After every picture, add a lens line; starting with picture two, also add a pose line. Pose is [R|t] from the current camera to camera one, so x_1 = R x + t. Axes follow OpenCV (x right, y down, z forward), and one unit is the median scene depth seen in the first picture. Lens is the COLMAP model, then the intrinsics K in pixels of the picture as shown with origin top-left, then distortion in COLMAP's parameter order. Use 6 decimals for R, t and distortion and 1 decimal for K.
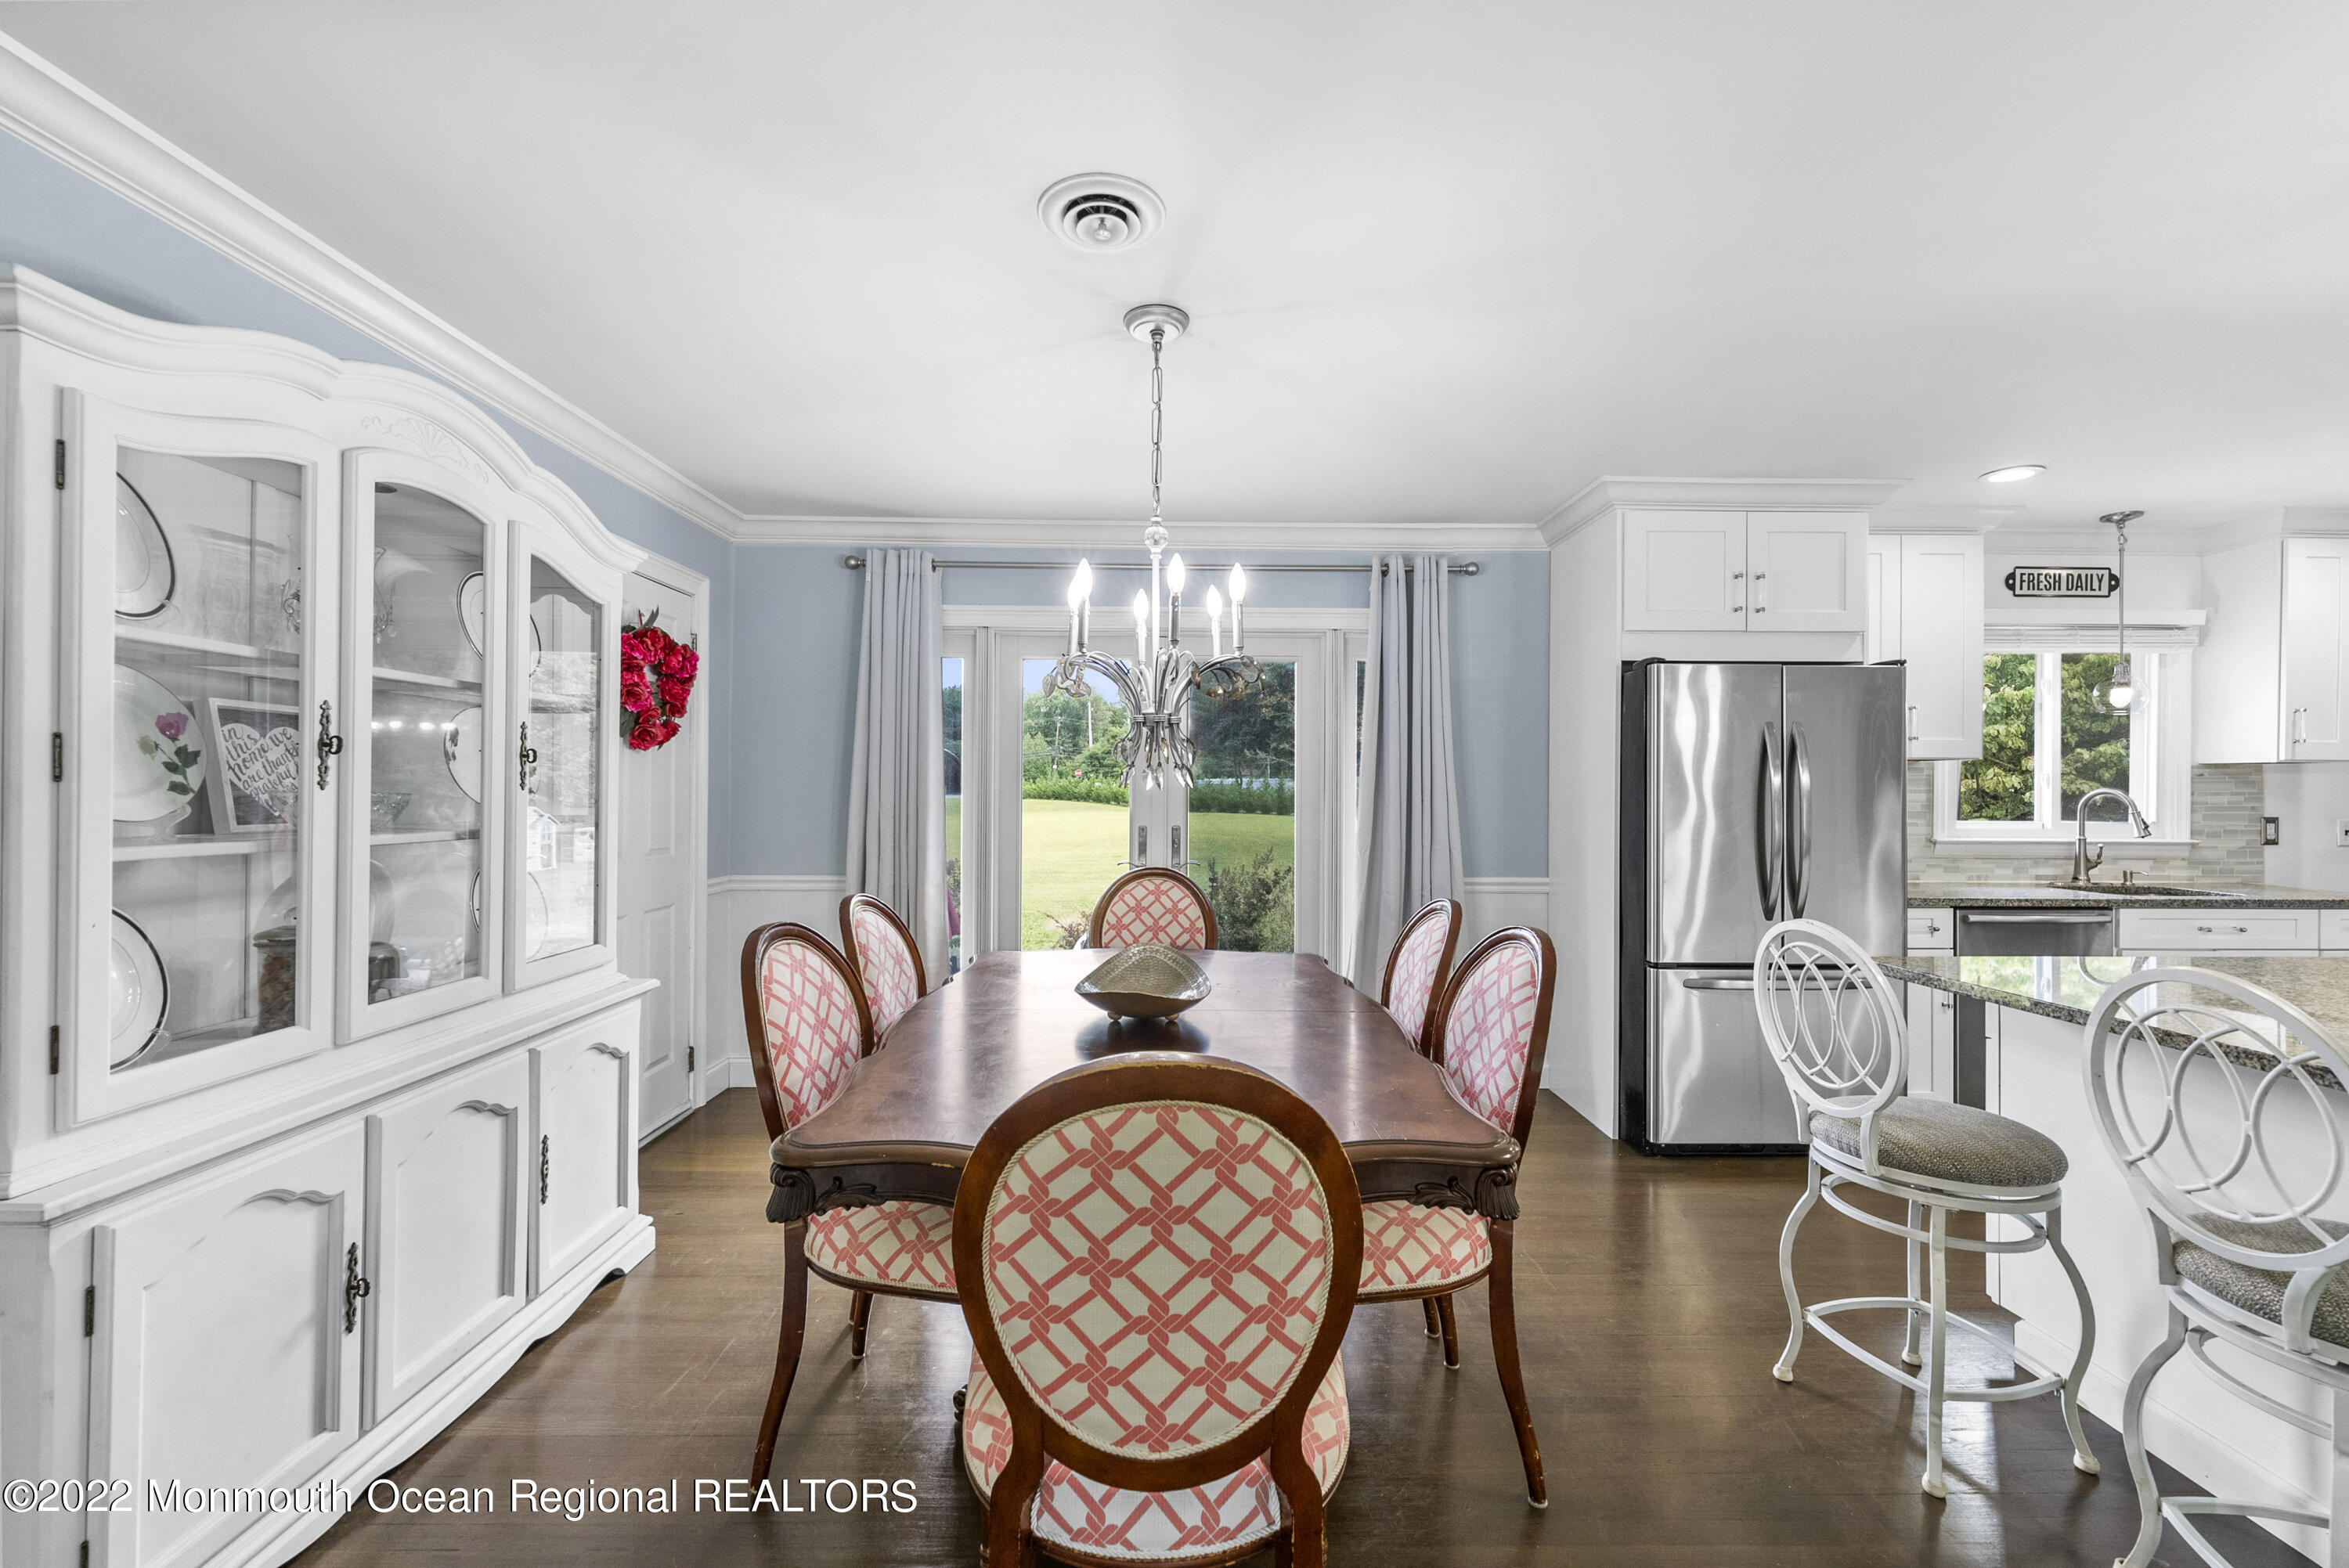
lens RADIAL K [[962.8, 0, 1180.5], [0, 962.8, 790.3], [0, 0, 1]] dist [-0.001649, -0.000399]
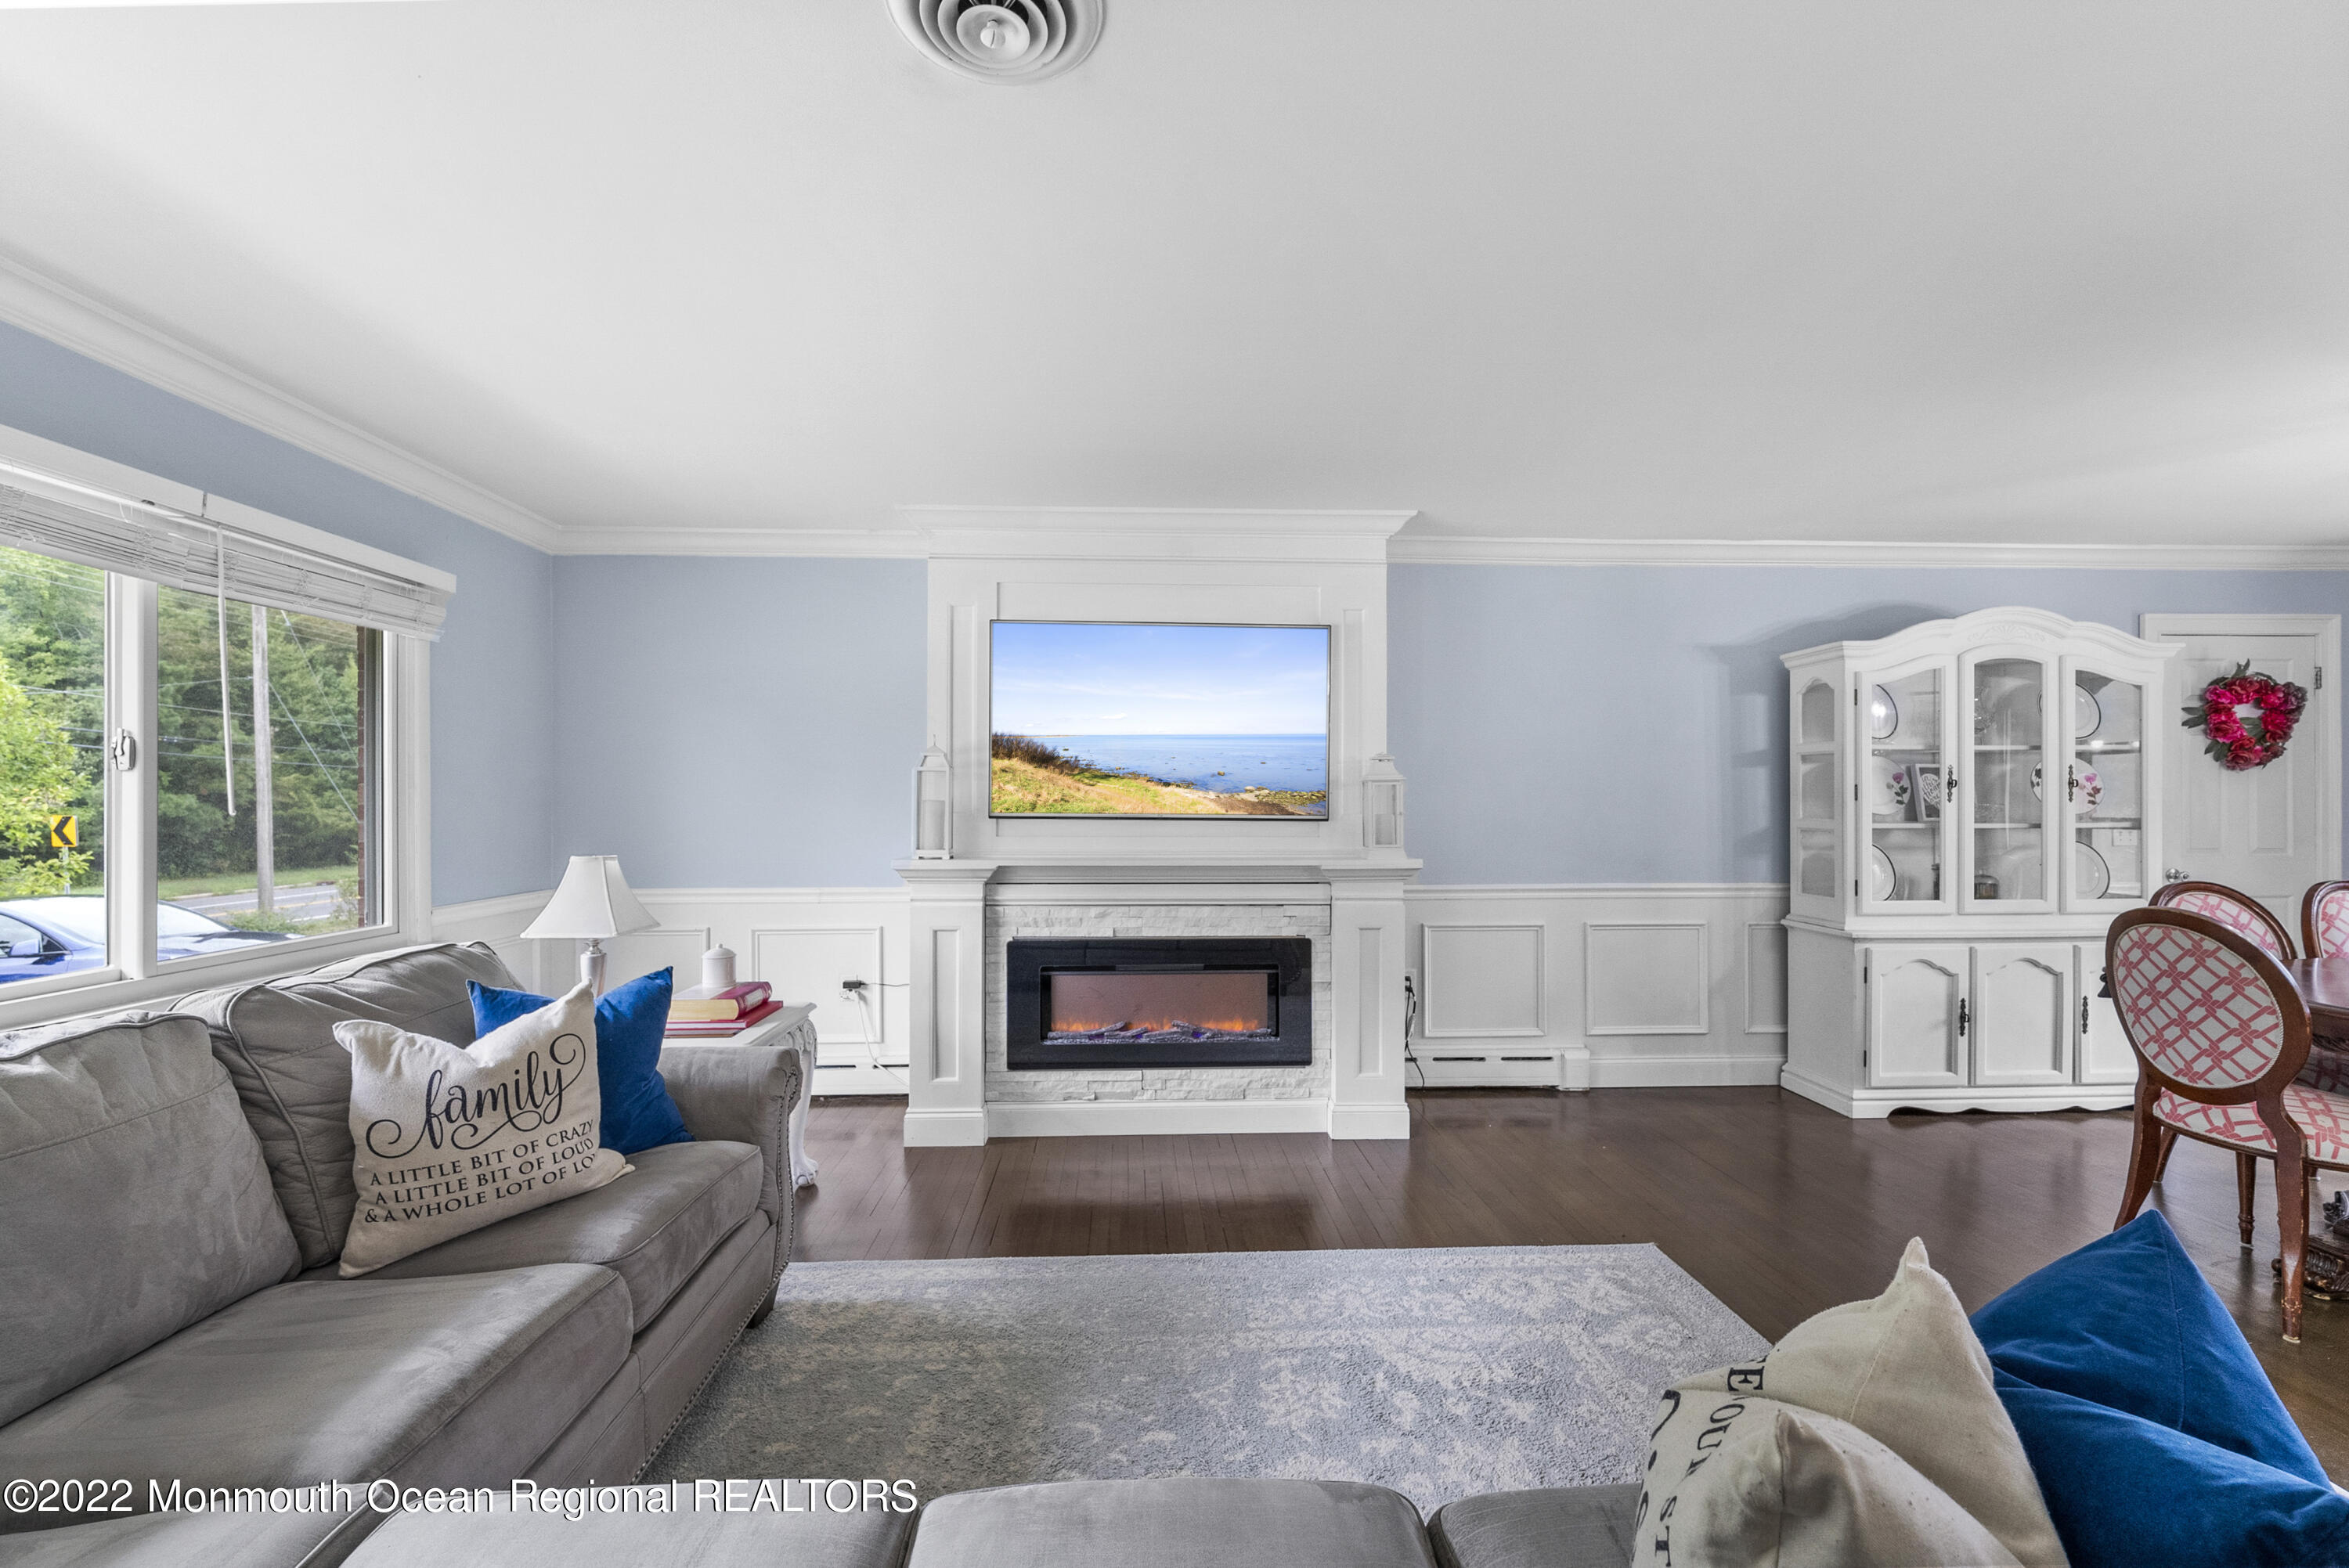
lens RADIAL K [[962.8, 0, 1180.5], [0, 962.8, 798.2], [0, 0, 1]] dist [-0.001649, -0.000399]
pose [[0.035275, -0.007413, -0.999350, 1.128903], [0.004570, 0.999963, -0.007256, -0.002086], [0.999367, -0.004311, 0.035308, -0.782872]]
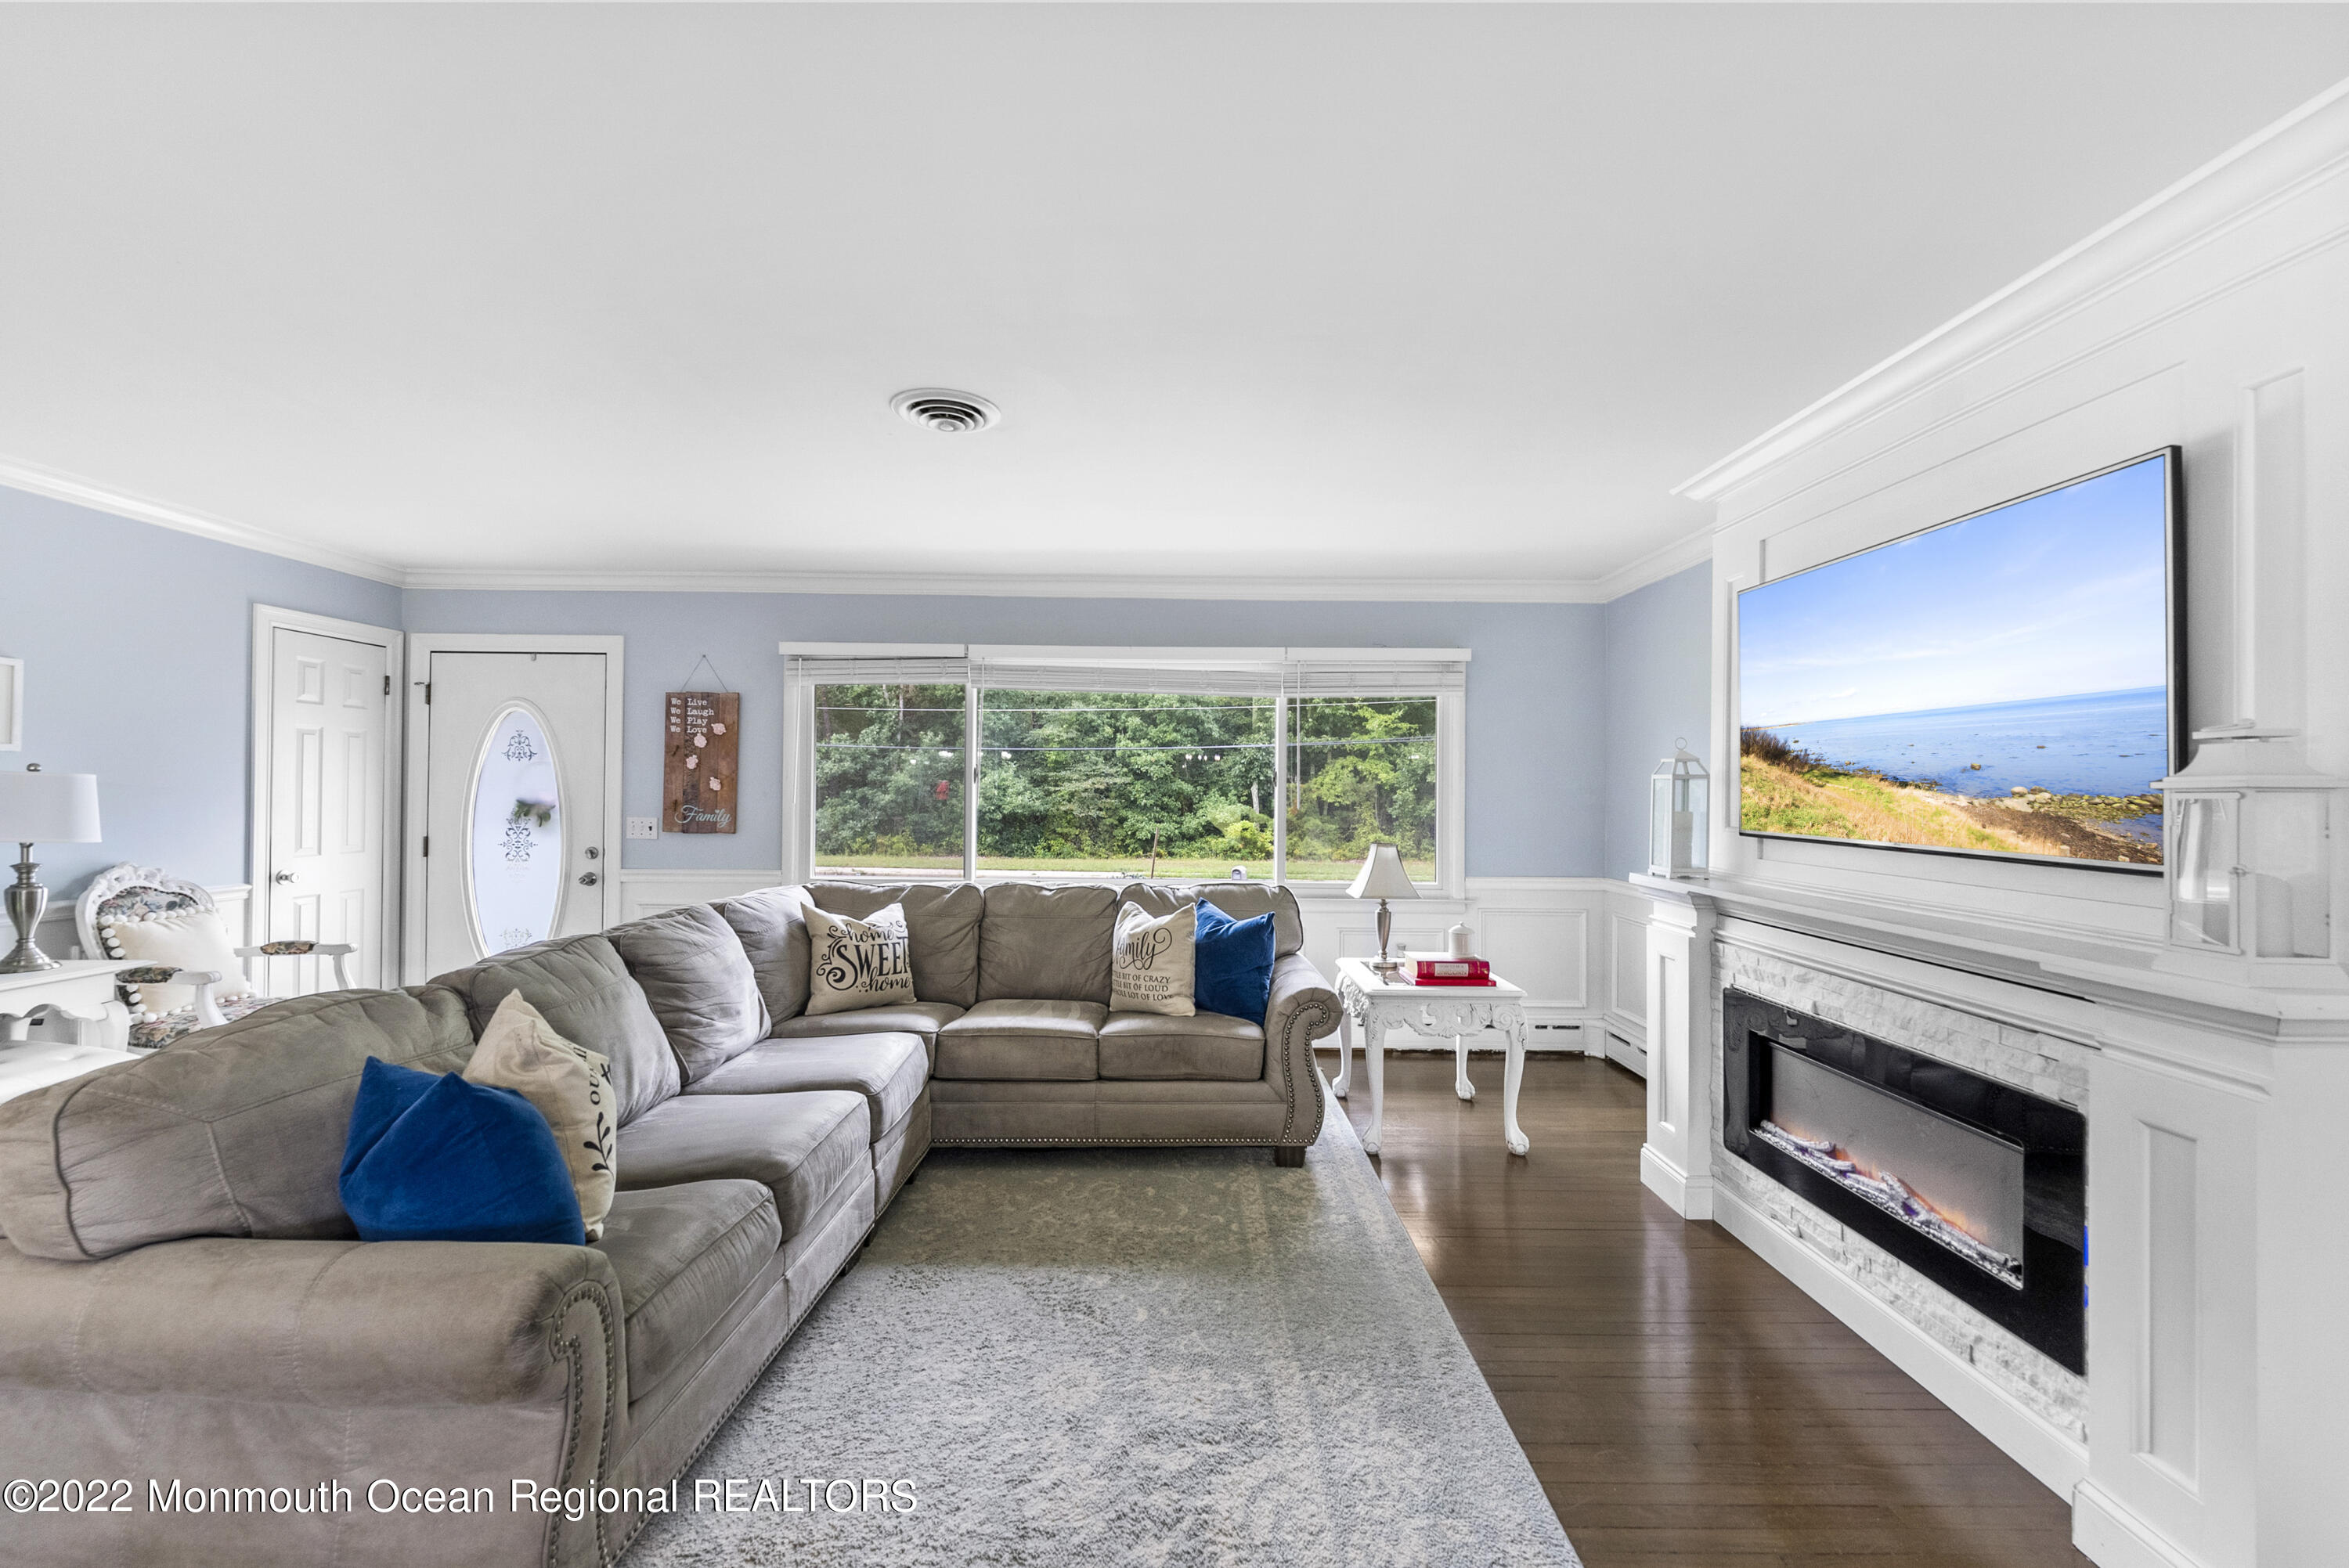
lens RADIAL K [[962.8, 0, 1183.2], [0, 962.8, 783.4], [0, 0, 1]] dist [-0.001649, -0.000399]
pose [[-0.999839, -0.013069, 0.012266, 0.160670], [-0.013212, 0.999845, -0.011643, -0.030930], [-0.012111, -0.011803, -0.999857, 0.387913]]
